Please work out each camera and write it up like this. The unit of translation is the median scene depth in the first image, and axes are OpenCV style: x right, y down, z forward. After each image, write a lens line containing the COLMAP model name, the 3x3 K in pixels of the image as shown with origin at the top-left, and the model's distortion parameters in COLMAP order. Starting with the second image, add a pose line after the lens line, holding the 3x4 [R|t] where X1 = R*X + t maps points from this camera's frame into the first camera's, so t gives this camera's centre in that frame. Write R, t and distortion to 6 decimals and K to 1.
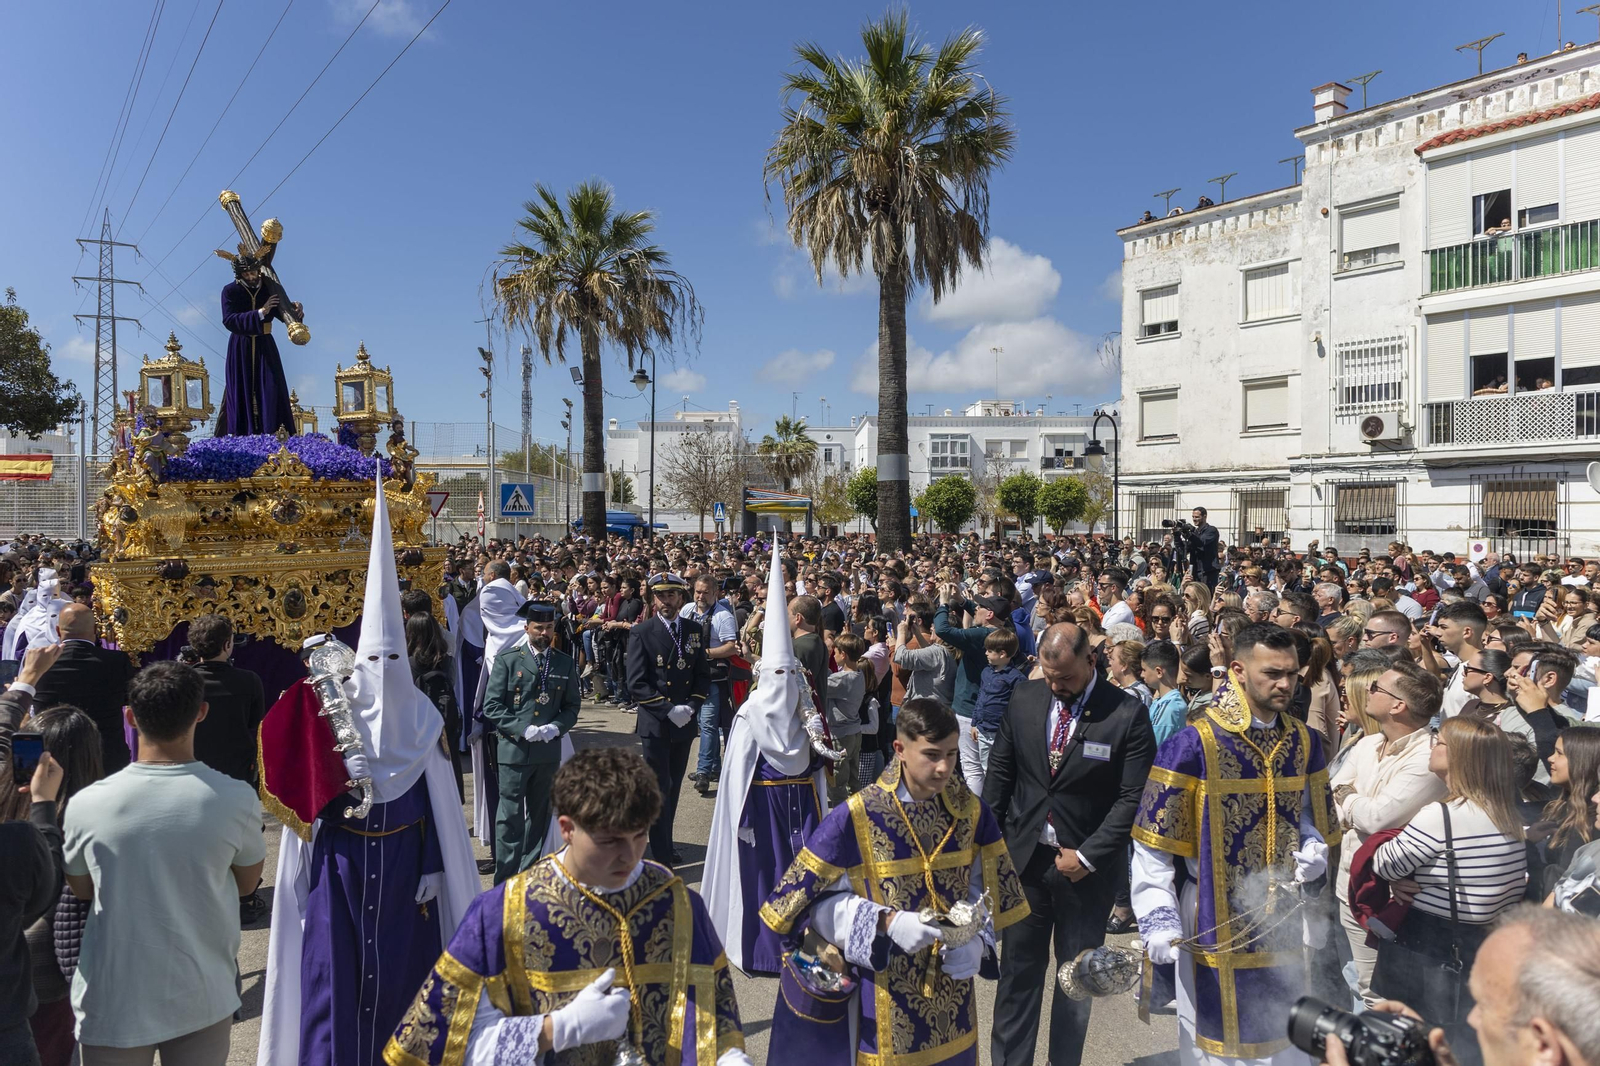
lens RADIAL K [[1124.0, 0, 804.3], [0, 1124.0, 525.1], [0, 0, 1]] dist [0.004868, -0.003809]
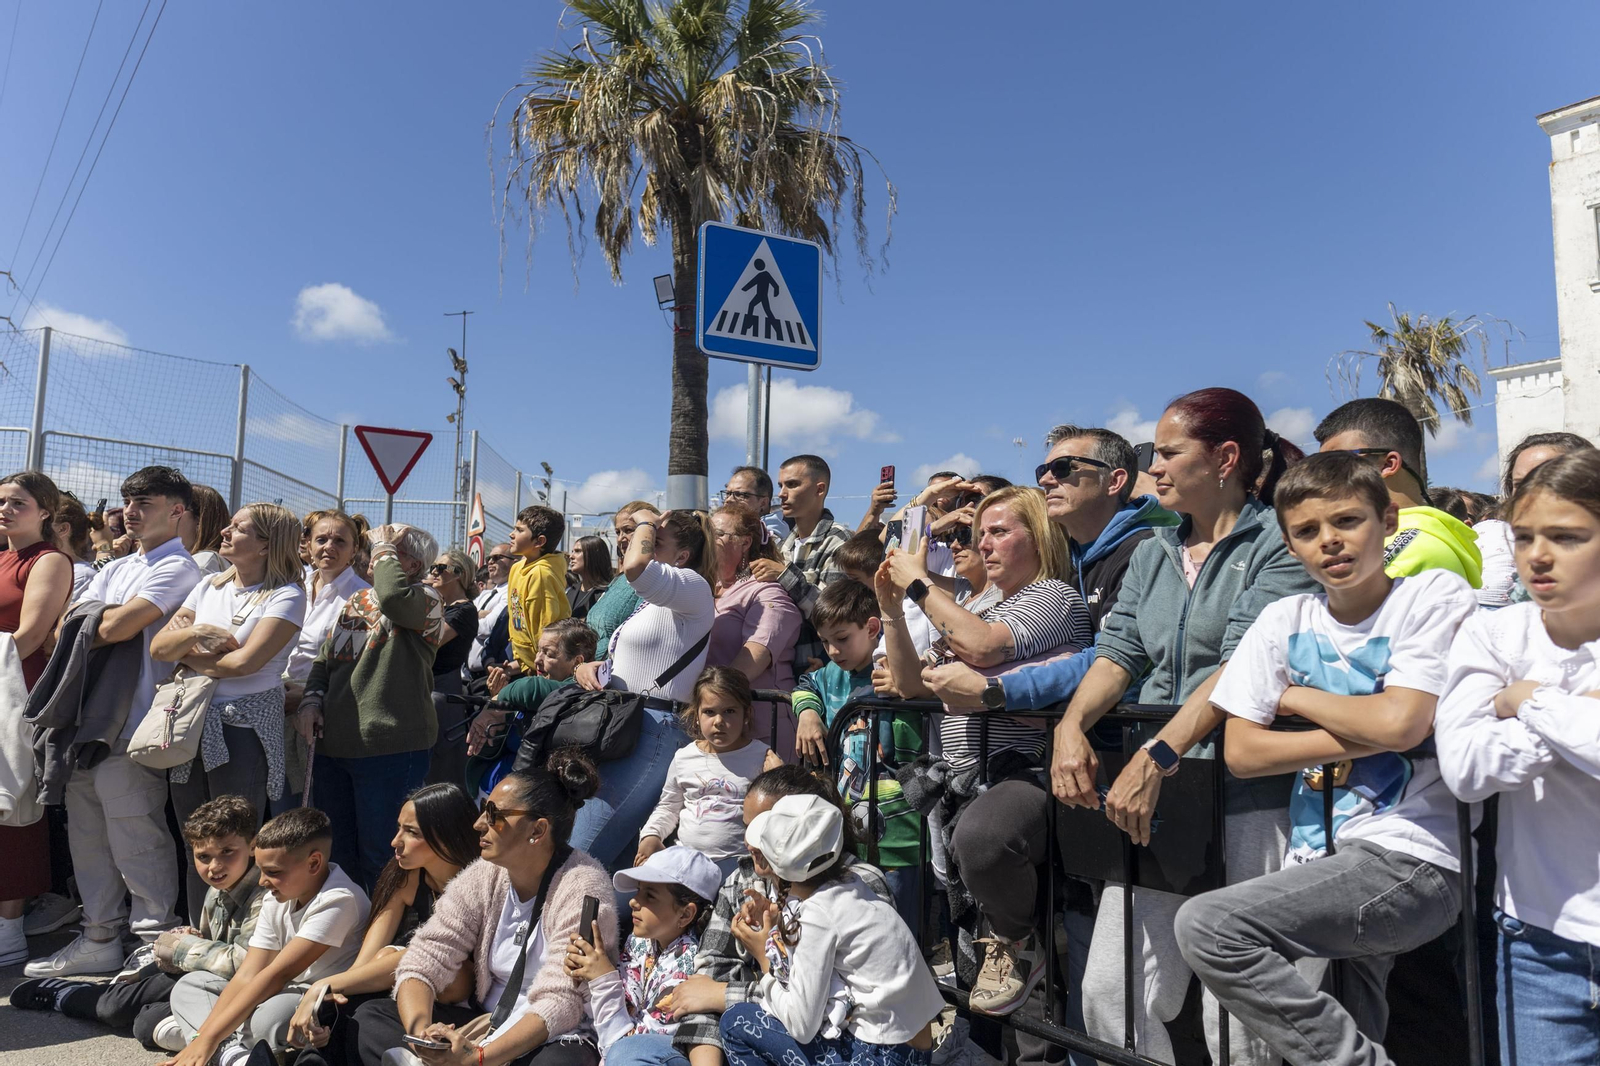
lens RADIAL K [[1124.0, 0, 804.3], [0, 1124.0, 525.1], [0, 0, 1]] dist [0.004868, -0.003809]
pose [[0.998249, 0.021796, 0.054993, -0.116637], [-0.015565, 0.993665, -0.111303, 0.025885], [-0.057071, 0.110252, 0.992264, 0.339555]]
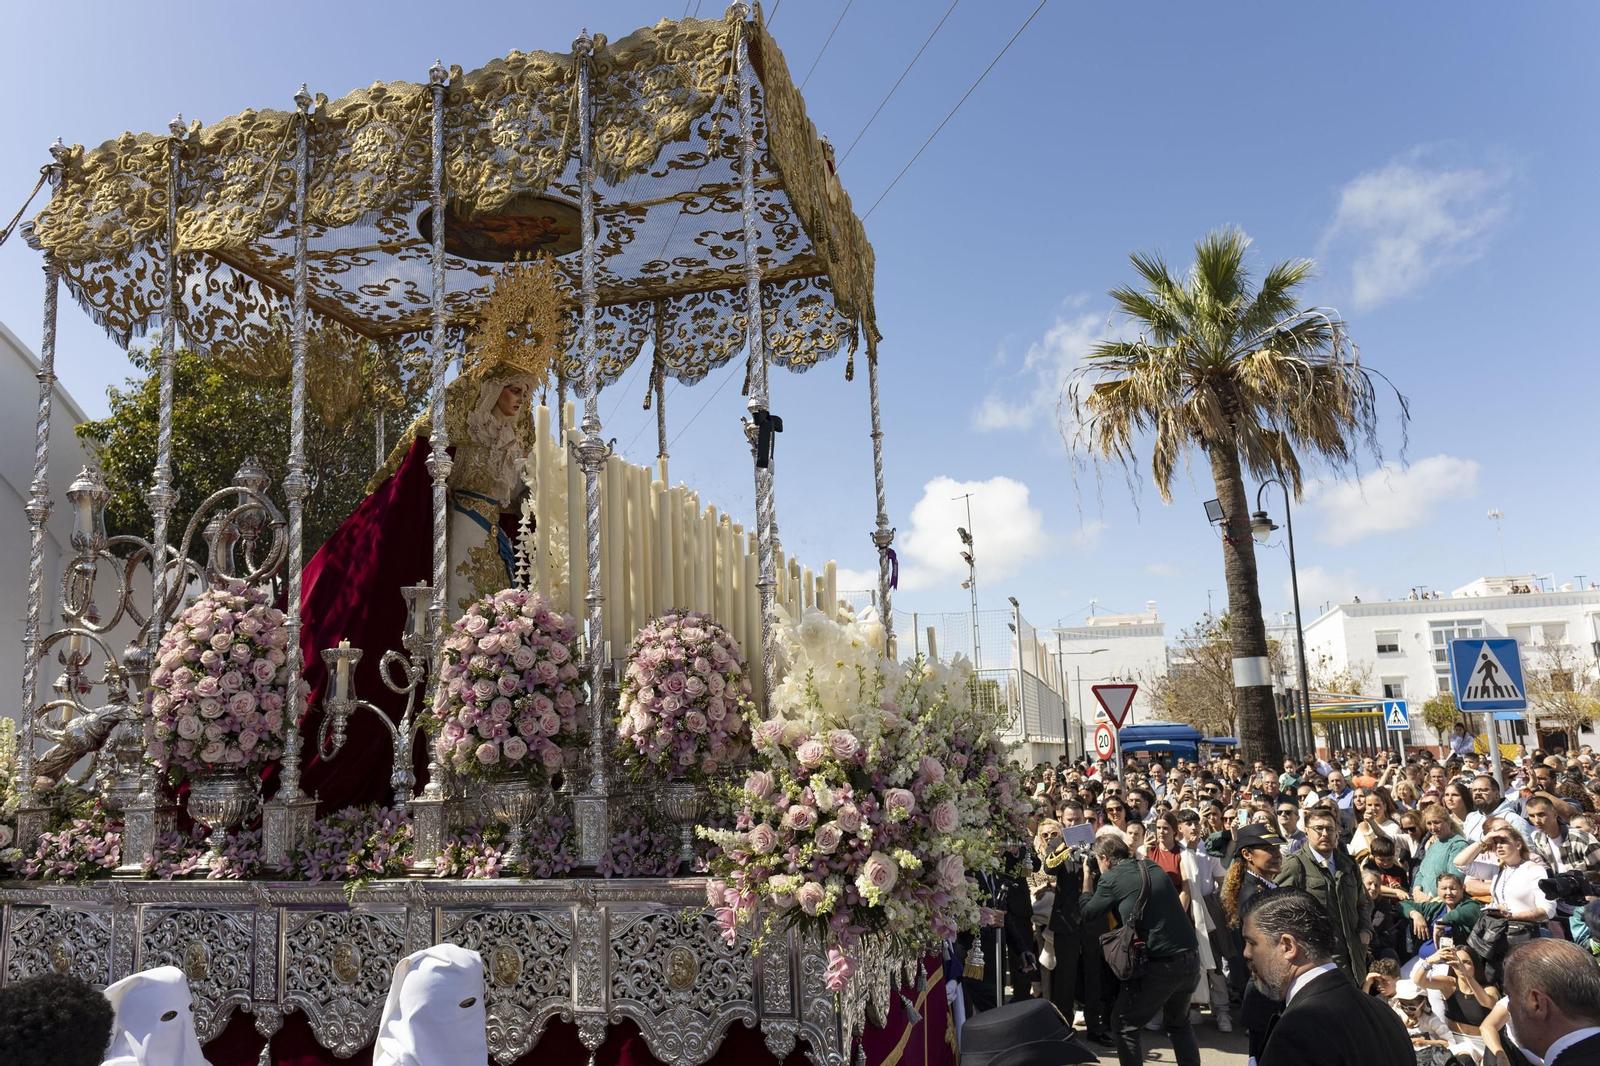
lens RADIAL K [[1124.0, 0, 804.3], [0, 1124.0, 525.1], [0, 0, 1]] dist [0.004868, -0.003809]
pose [[0.952907, -0.084808, -0.291163, -0.172675], [0.026439, 0.979678, -0.198826, 0.000830], [0.302108, 0.181765, 0.935784, 0.214100]]
